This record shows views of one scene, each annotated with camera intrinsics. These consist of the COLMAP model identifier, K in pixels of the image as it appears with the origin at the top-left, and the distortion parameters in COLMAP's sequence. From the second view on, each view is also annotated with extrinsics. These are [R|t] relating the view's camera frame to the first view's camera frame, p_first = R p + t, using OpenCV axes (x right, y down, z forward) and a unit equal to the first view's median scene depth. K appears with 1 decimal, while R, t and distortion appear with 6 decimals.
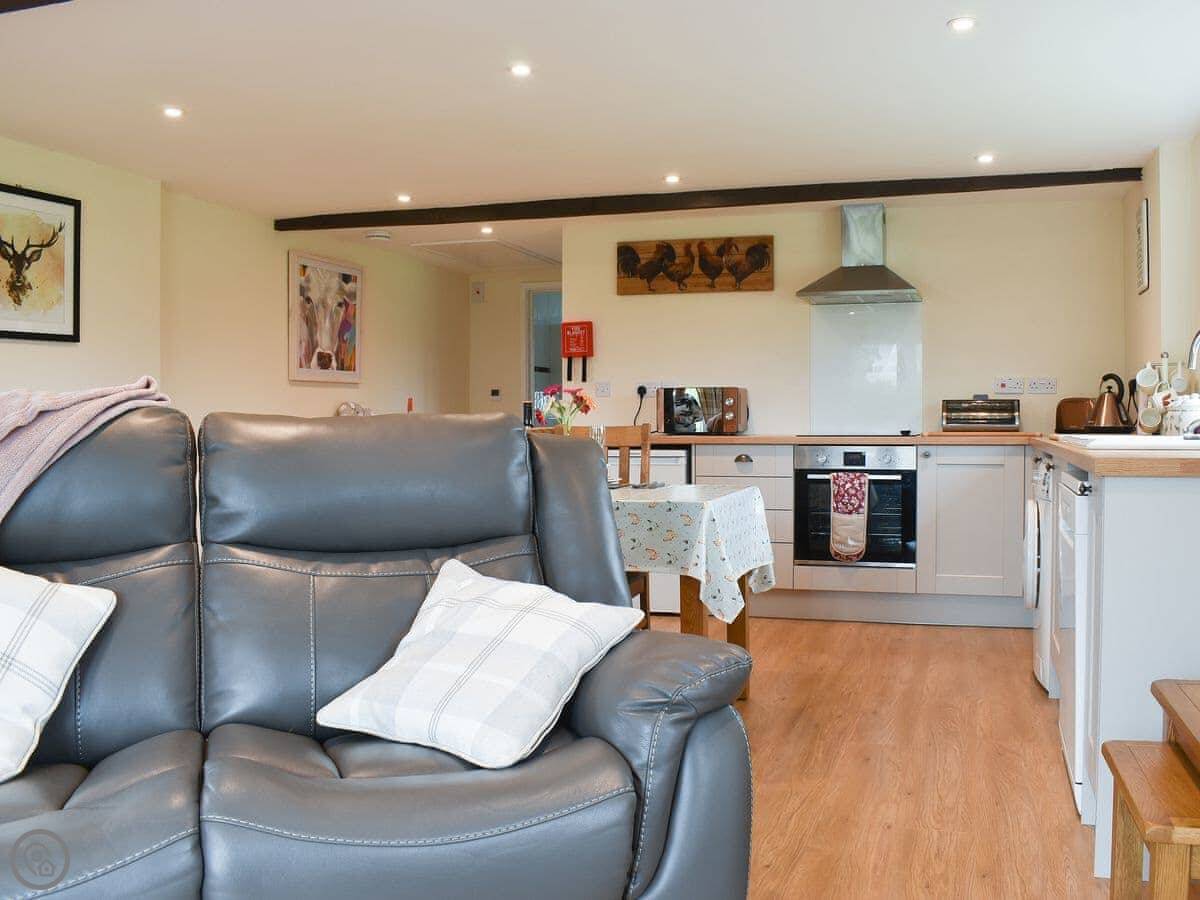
lens RADIAL K [[1119.4, 0, 650.0], [0, 1119.4, 437.3], [0, 0, 1]] dist [-0.086115, -0.002878]
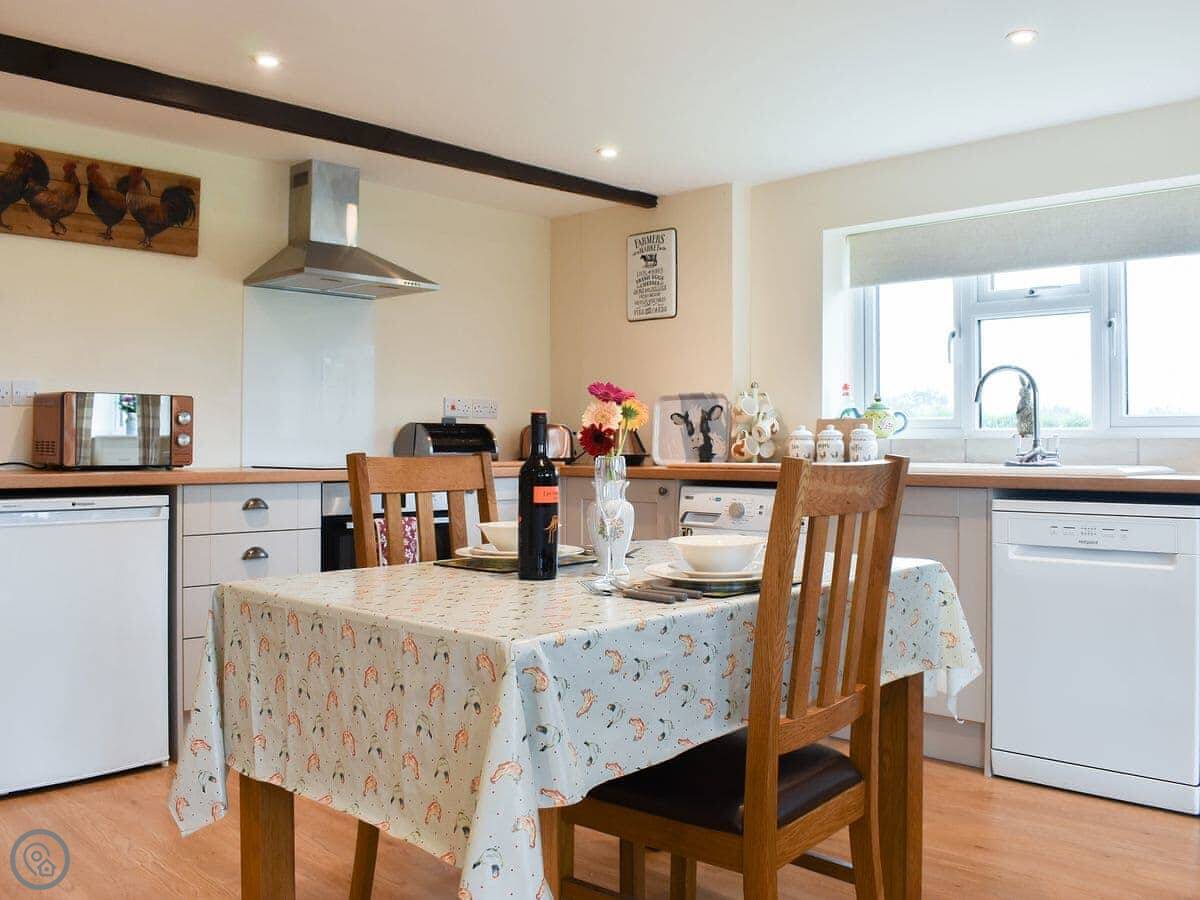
lens RADIAL K [[1081.6, 0, 600.0], [0, 1081.6, 450.0], [0, 0, 1]] dist [-0.095598, 0.007889]
pose [[0.449140, -0.000453, 0.893461, -0.363409], [0.008459, 0.999957, -0.003746, -0.008727], [-0.893421, 0.009240, 0.449125, 0.487461]]
